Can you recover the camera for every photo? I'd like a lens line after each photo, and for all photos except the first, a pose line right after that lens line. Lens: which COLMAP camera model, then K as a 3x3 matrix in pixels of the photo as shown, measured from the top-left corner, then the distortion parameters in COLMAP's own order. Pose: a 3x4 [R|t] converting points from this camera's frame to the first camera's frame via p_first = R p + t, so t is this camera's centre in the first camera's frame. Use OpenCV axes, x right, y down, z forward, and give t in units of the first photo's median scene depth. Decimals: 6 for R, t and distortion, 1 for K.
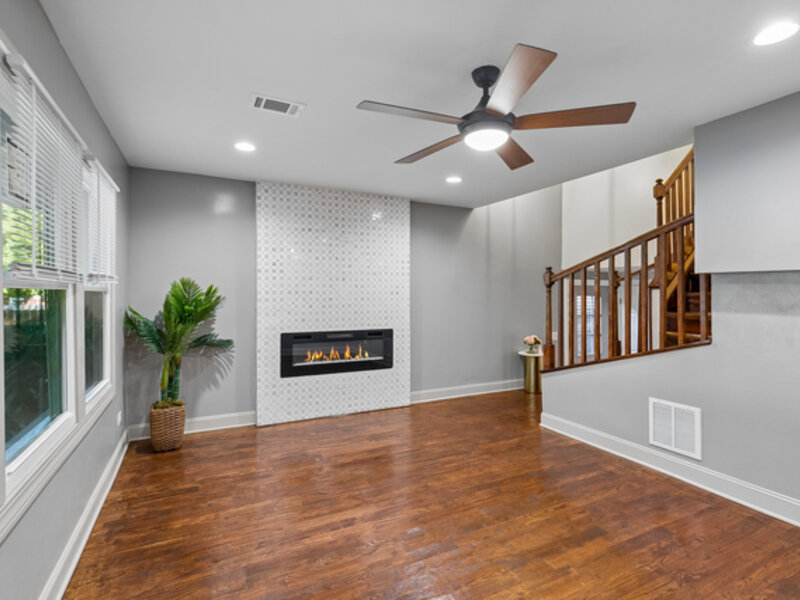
lens RADIAL K [[404.4, 0, 399.3], [0, 404.4, 296.4], [0, 0, 1]] dist [0.008727, -0.002881]
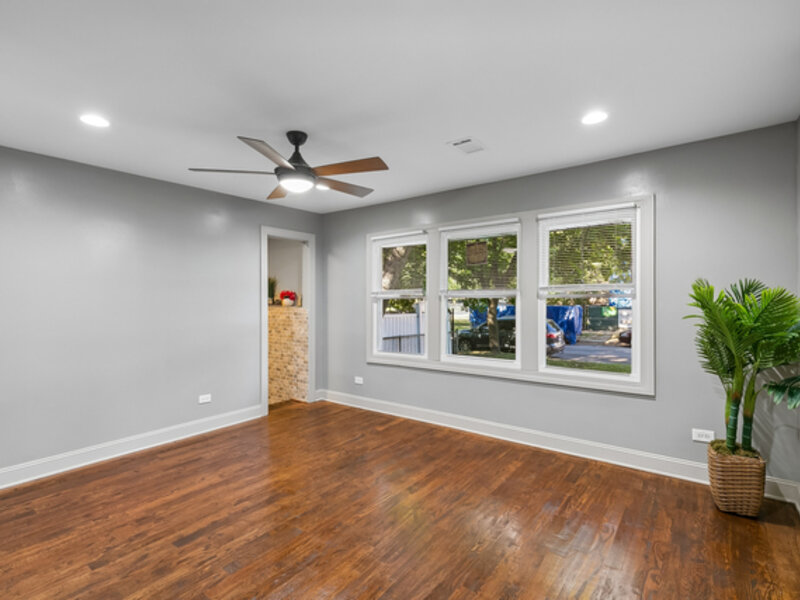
lens RADIAL K [[404.4, 0, 399.3], [0, 404.4, 299.2], [0, 0, 1]] dist [0.008727, -0.002881]
pose [[-0.897801, 0.004296, -0.440381, 0.439543], [0.001362, 0.999975, 0.006977, -0.017831], [0.440400, 0.005664, -0.897784, 2.069535]]
